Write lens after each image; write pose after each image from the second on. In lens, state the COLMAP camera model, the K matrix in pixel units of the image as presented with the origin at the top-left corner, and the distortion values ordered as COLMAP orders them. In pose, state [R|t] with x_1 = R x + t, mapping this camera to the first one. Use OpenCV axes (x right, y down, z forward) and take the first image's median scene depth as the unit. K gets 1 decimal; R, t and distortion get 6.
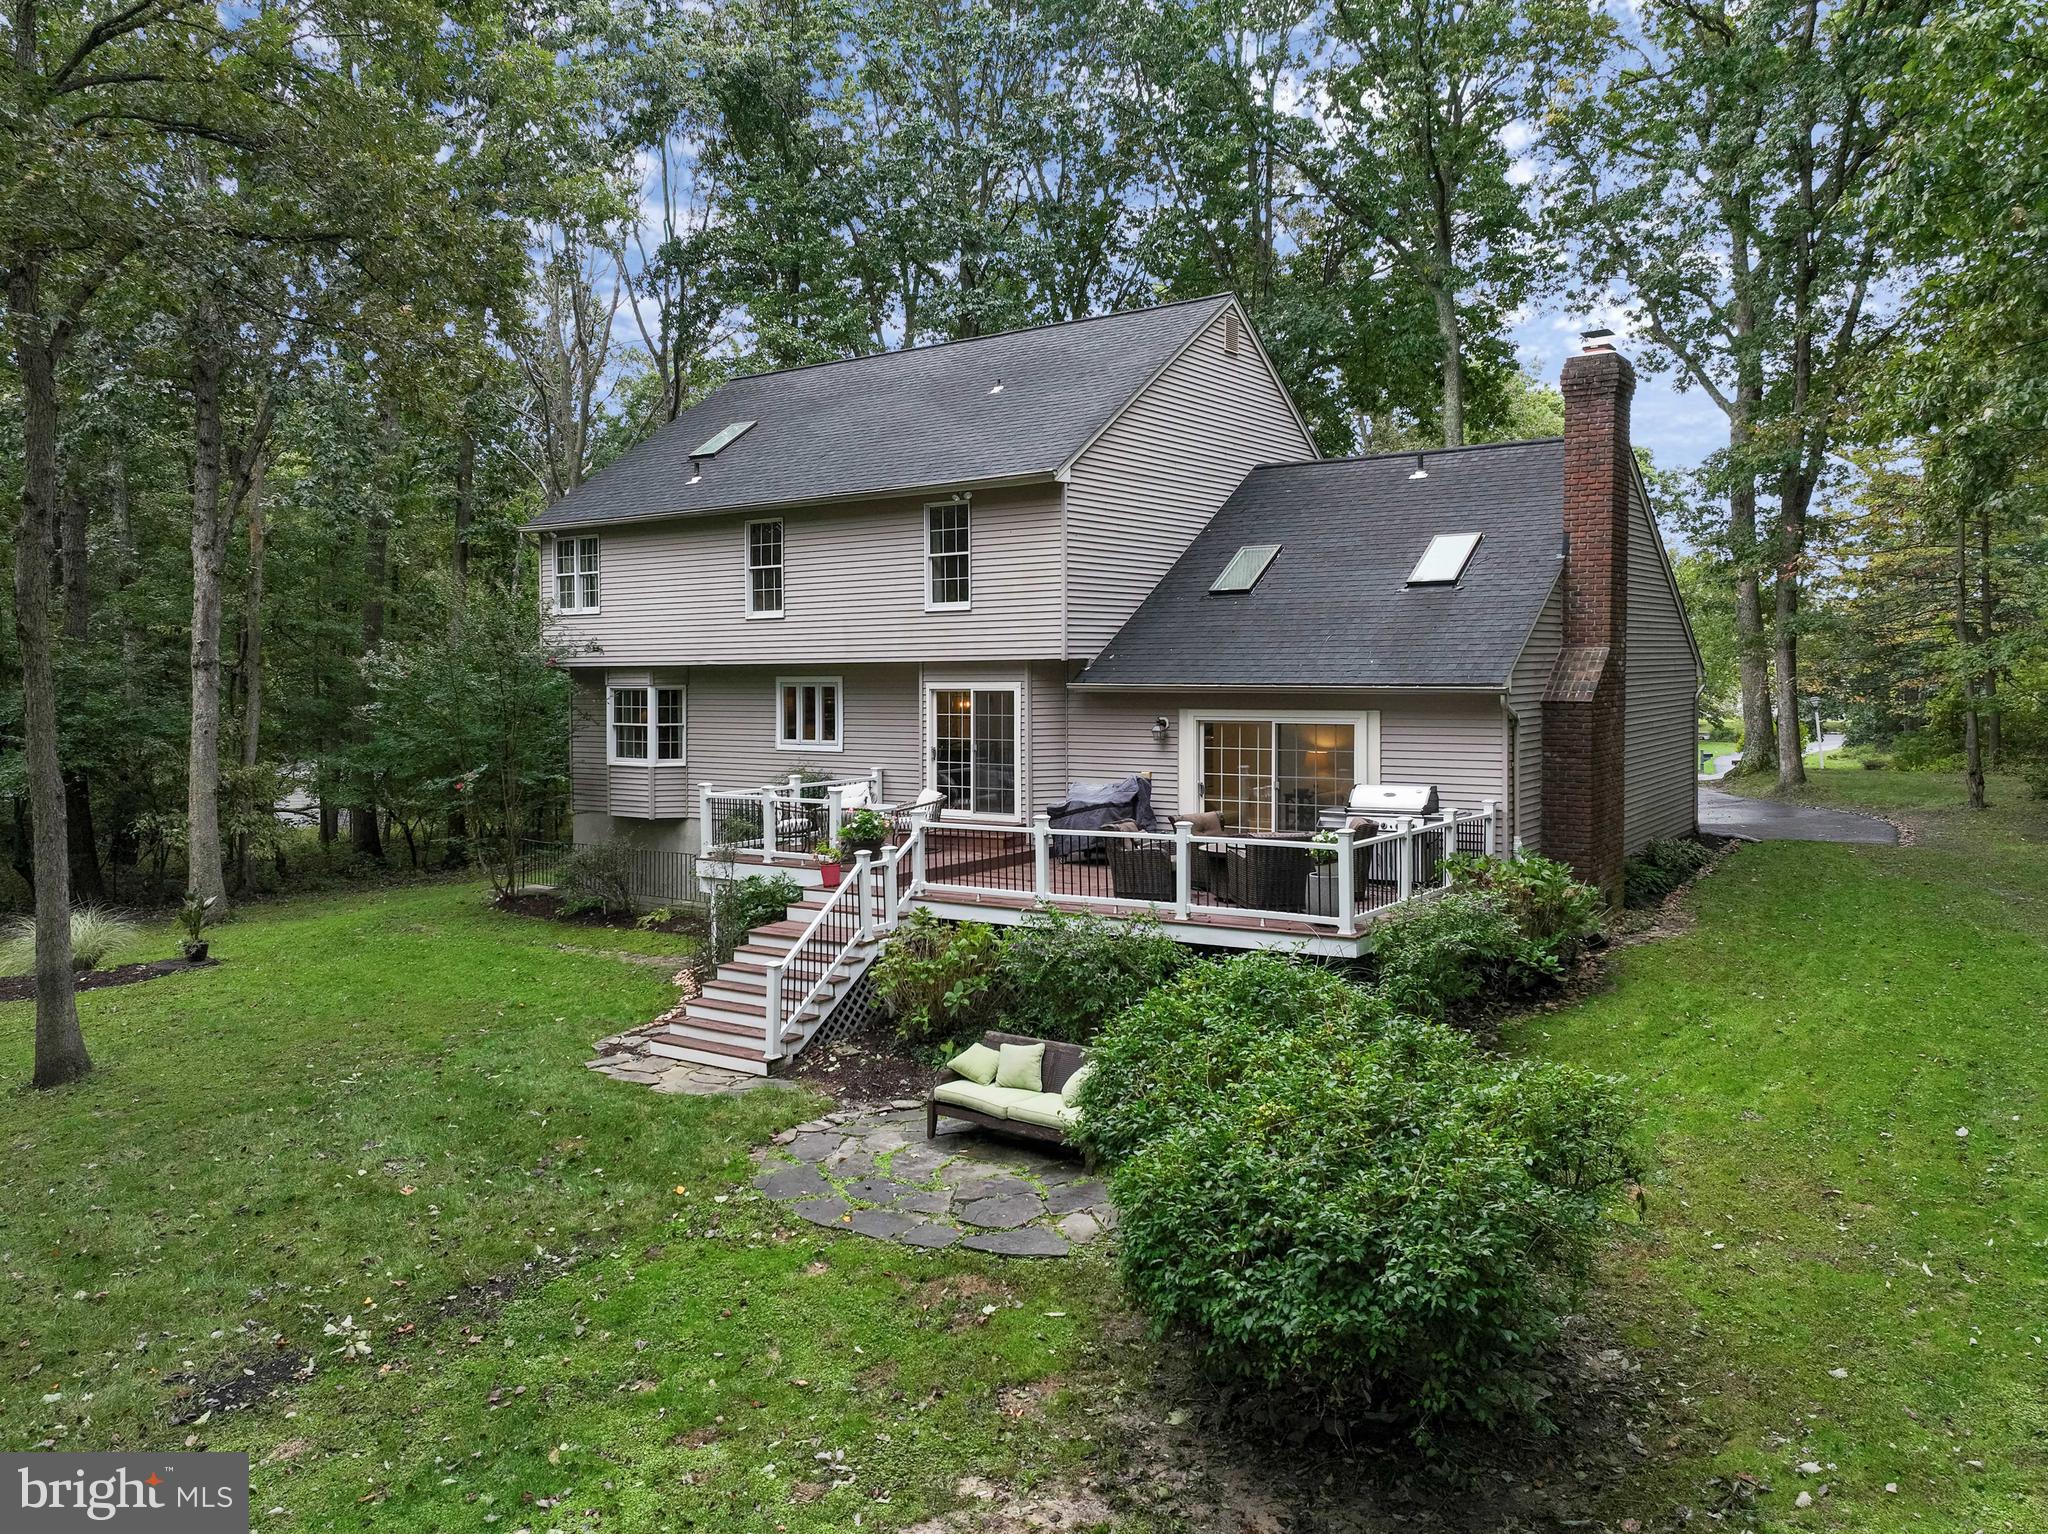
lens RADIAL K [[1459.9, 0, 1093.7], [0, 1459.9, 707.9], [0, 0, 1]] dist [0.004051, 0.001850]
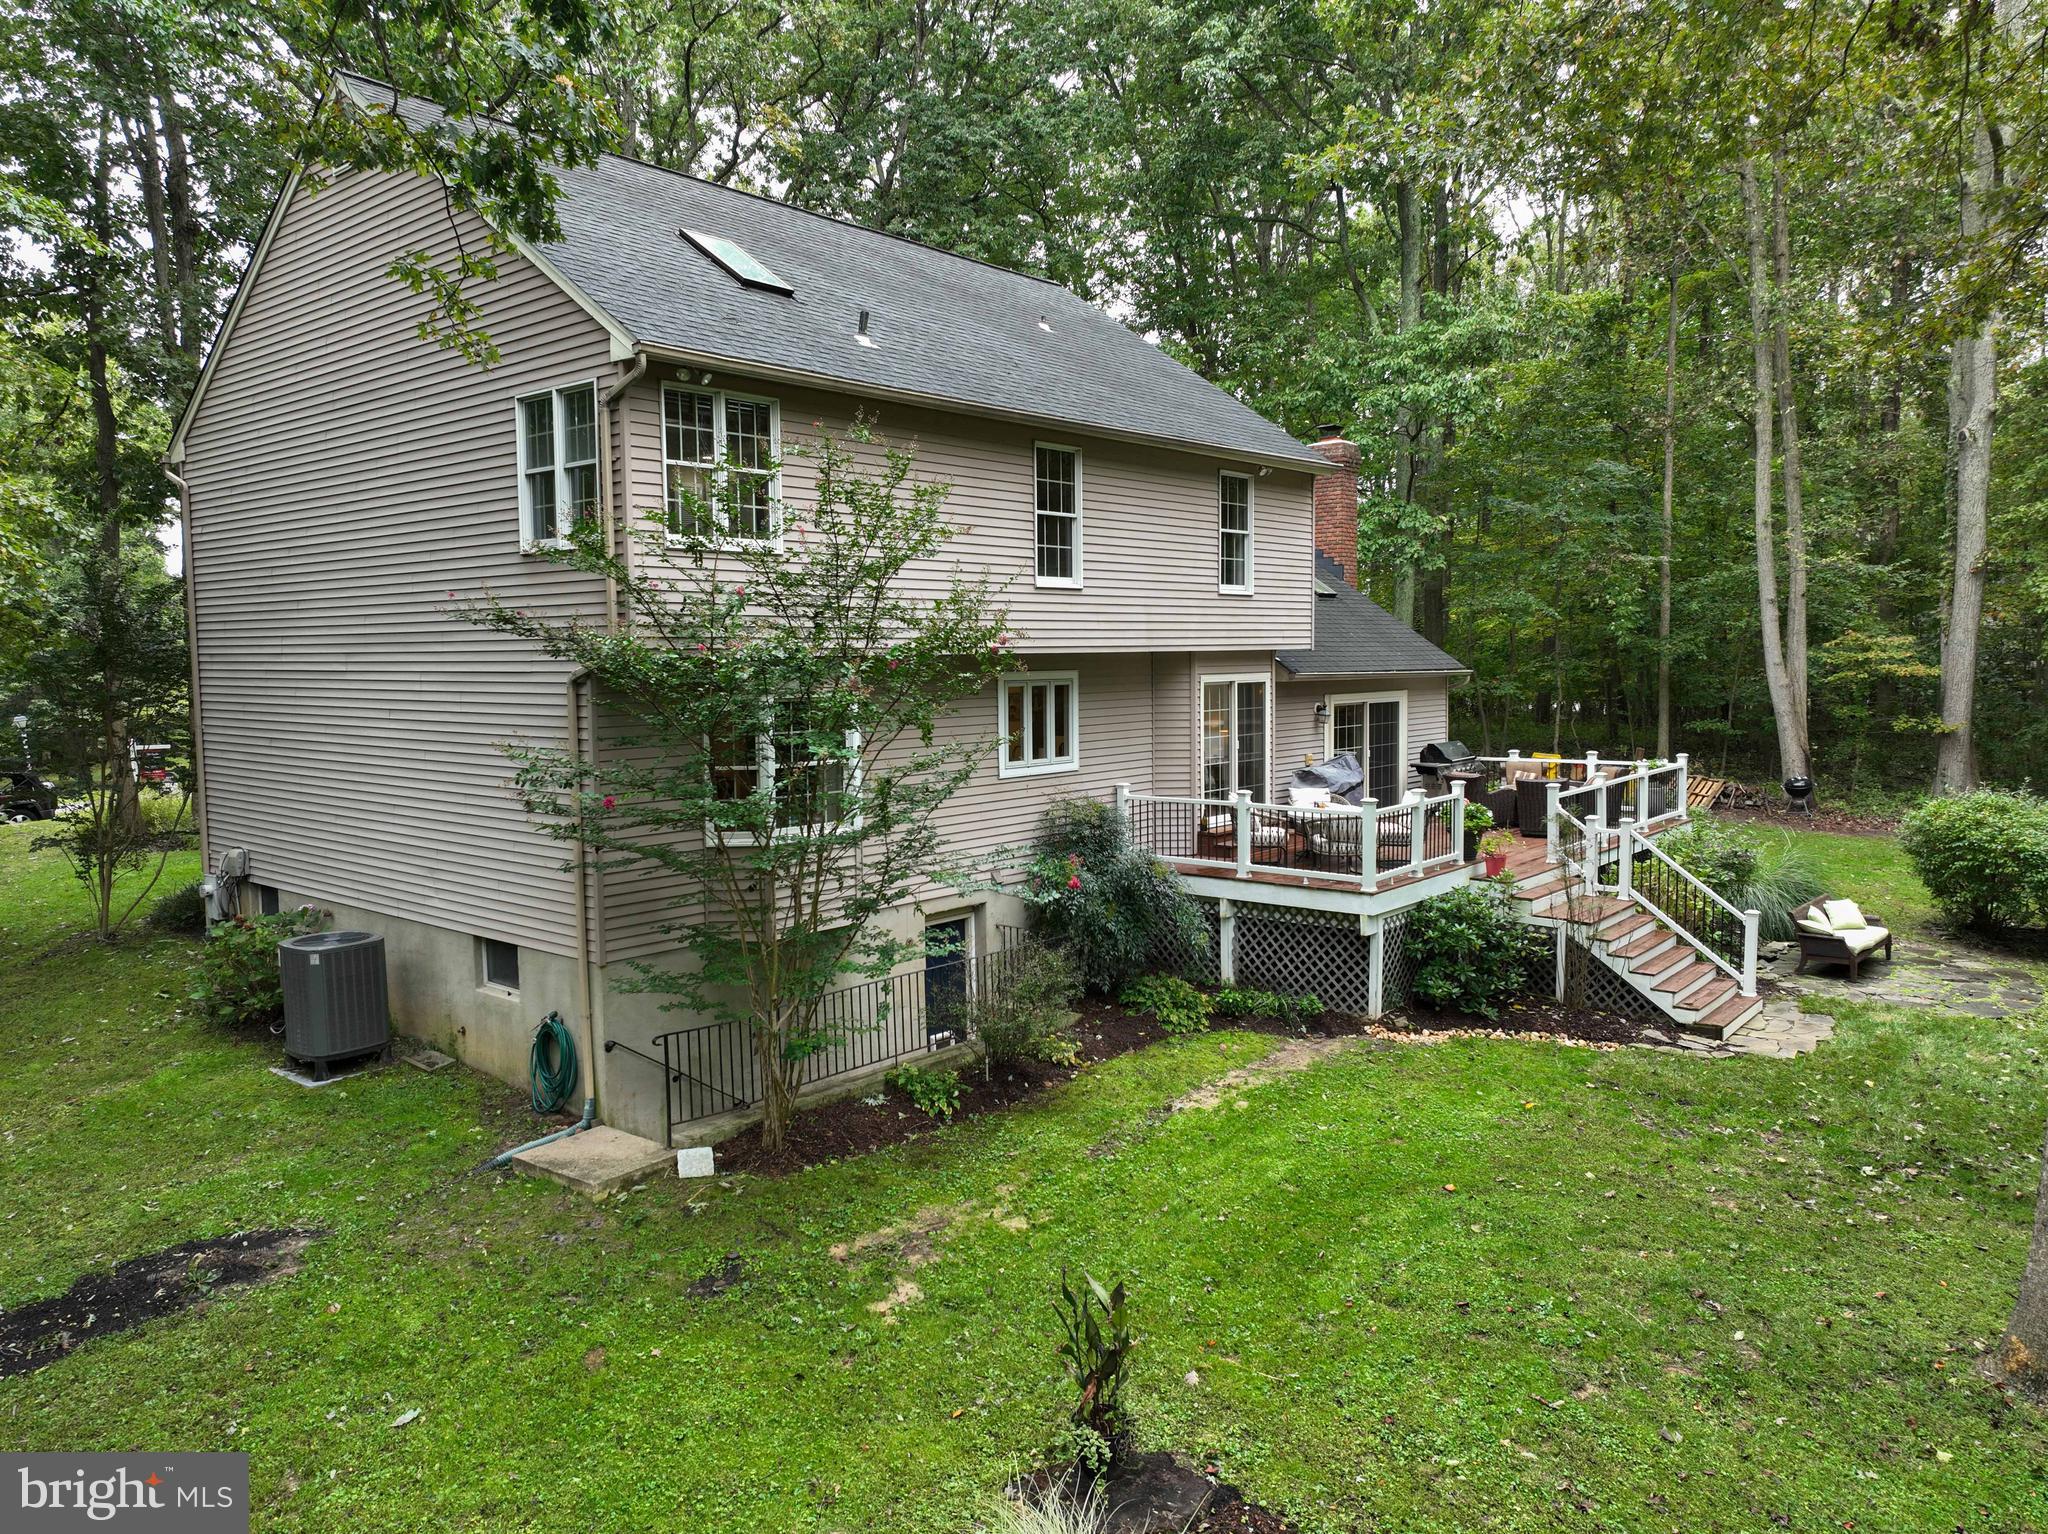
lens RADIAL K [[1410.2, 0, 1024.0], [0, 1410.2, 767.0], [0, 0, 1]] dist [-0.001440, 0.001014]
pose [[0.140170, -0.083812, 0.986574, -0.997707], [0.025354, 0.996388, 0.081044, -0.034895], [-0.989803, 0.013654, 0.141789, 1.021330]]
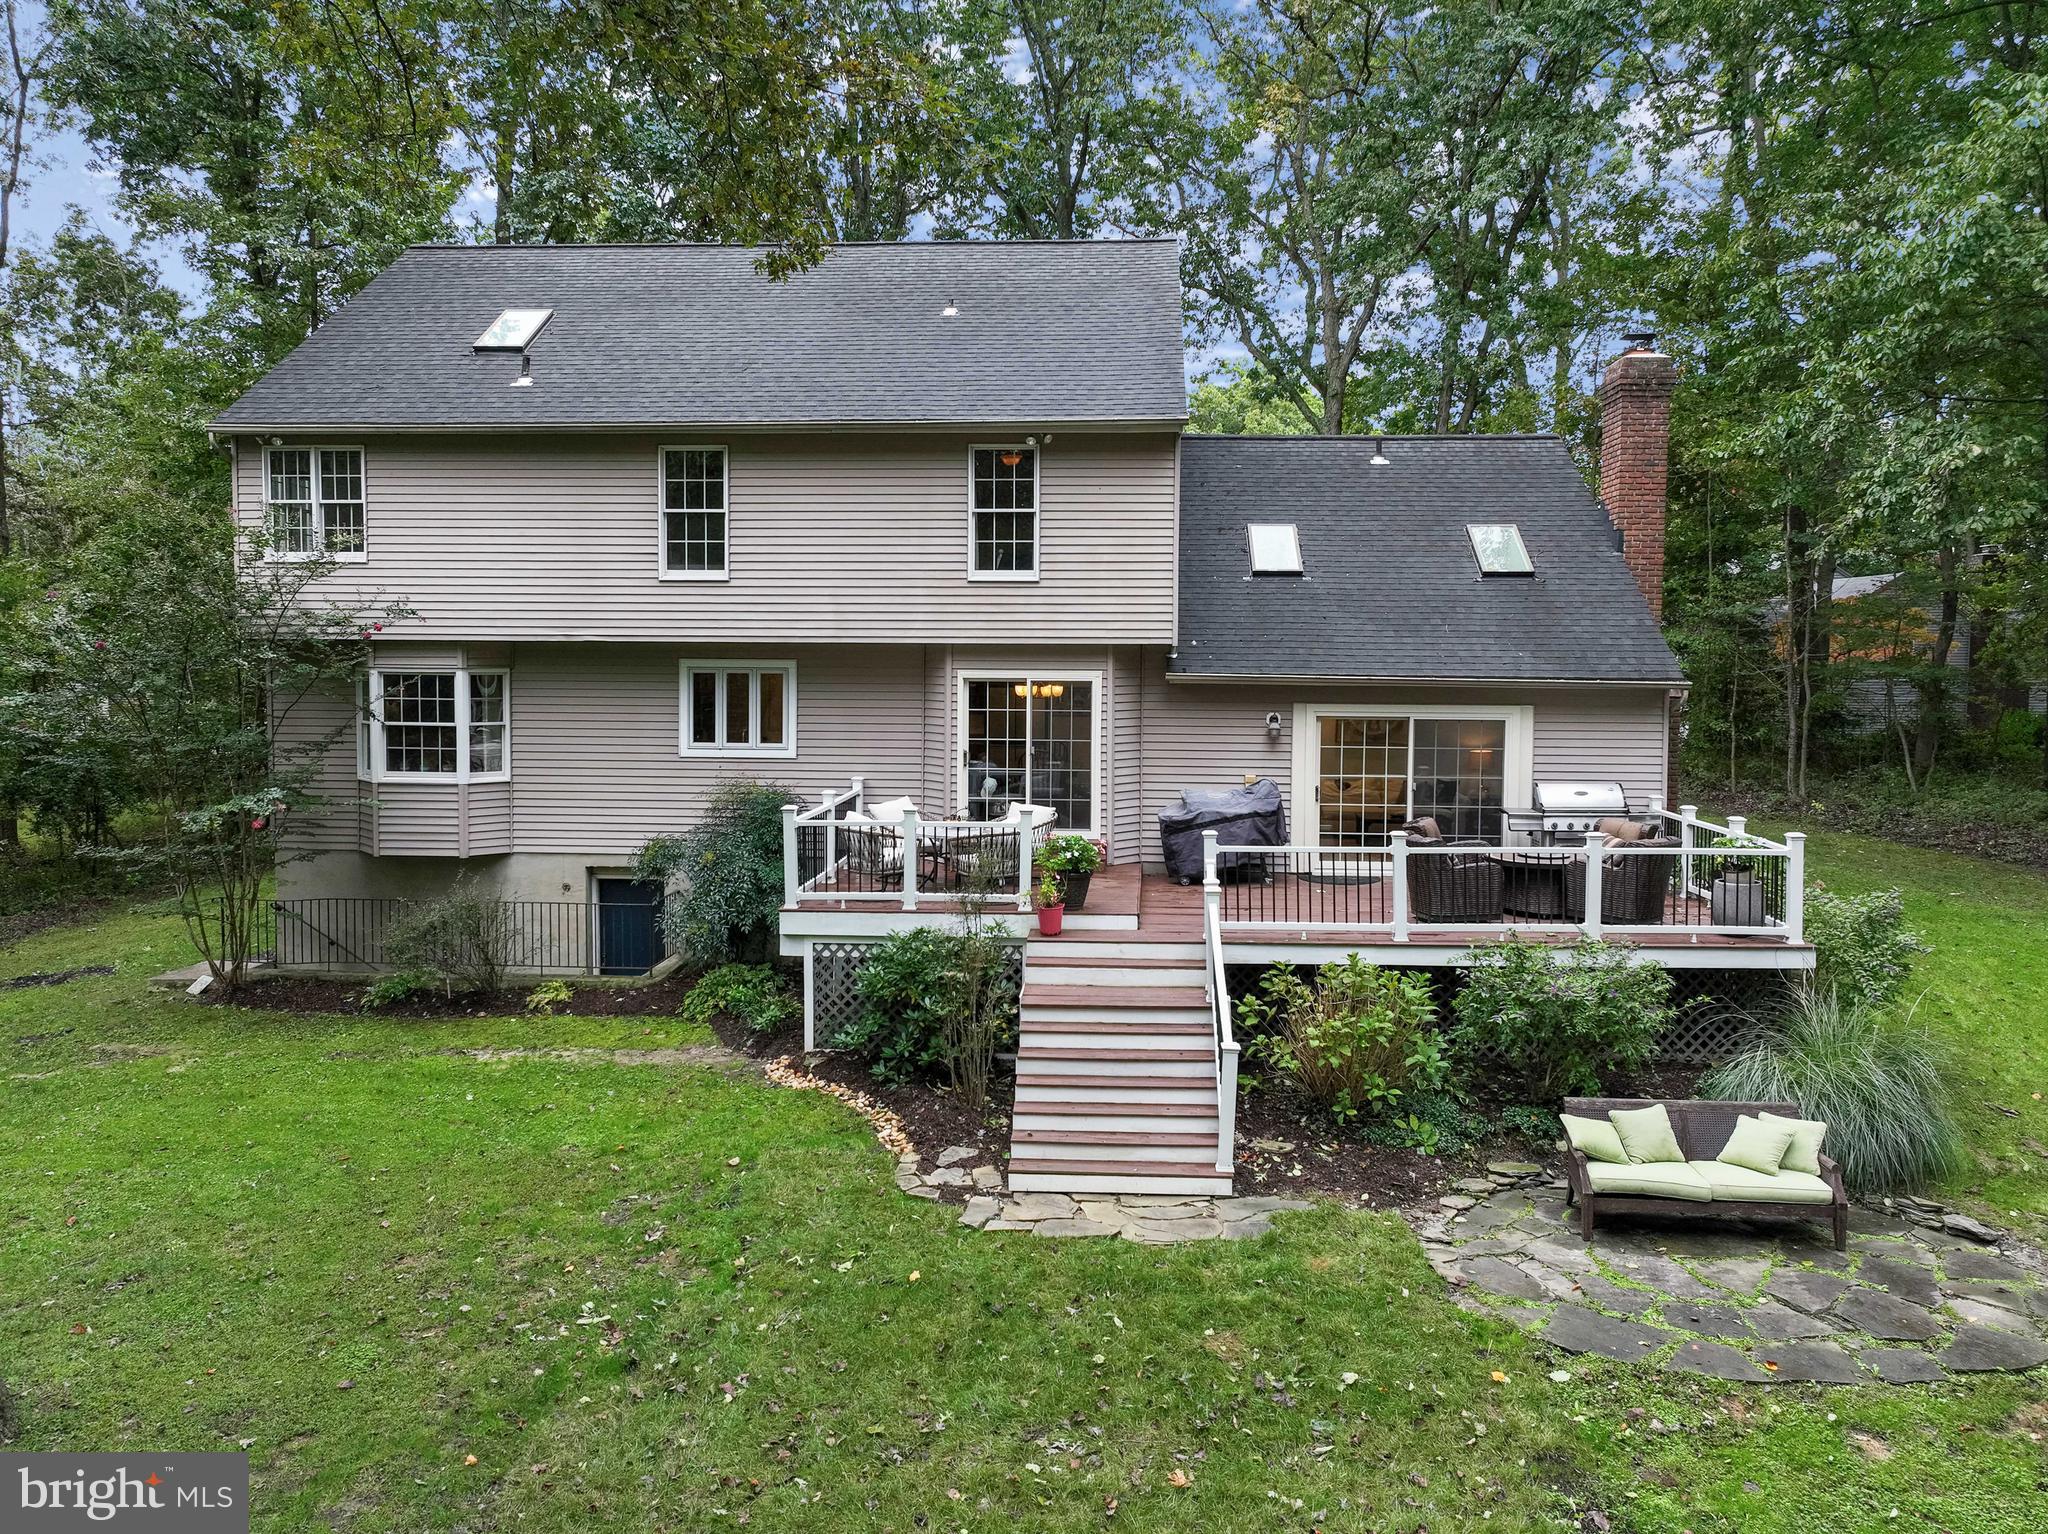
lens RADIAL K [[1437.0, 0, 1182.8], [0, 1437.0, 769.0], [0, 0, 1]] dist [0.001483, 0.005962]
pose [[0.864763, -0.022190, 0.501690, -0.417135], [-0.002078, 0.998857, 0.047763, -0.001090], [-0.502176, -0.042347, 0.863728, 0.263237]]
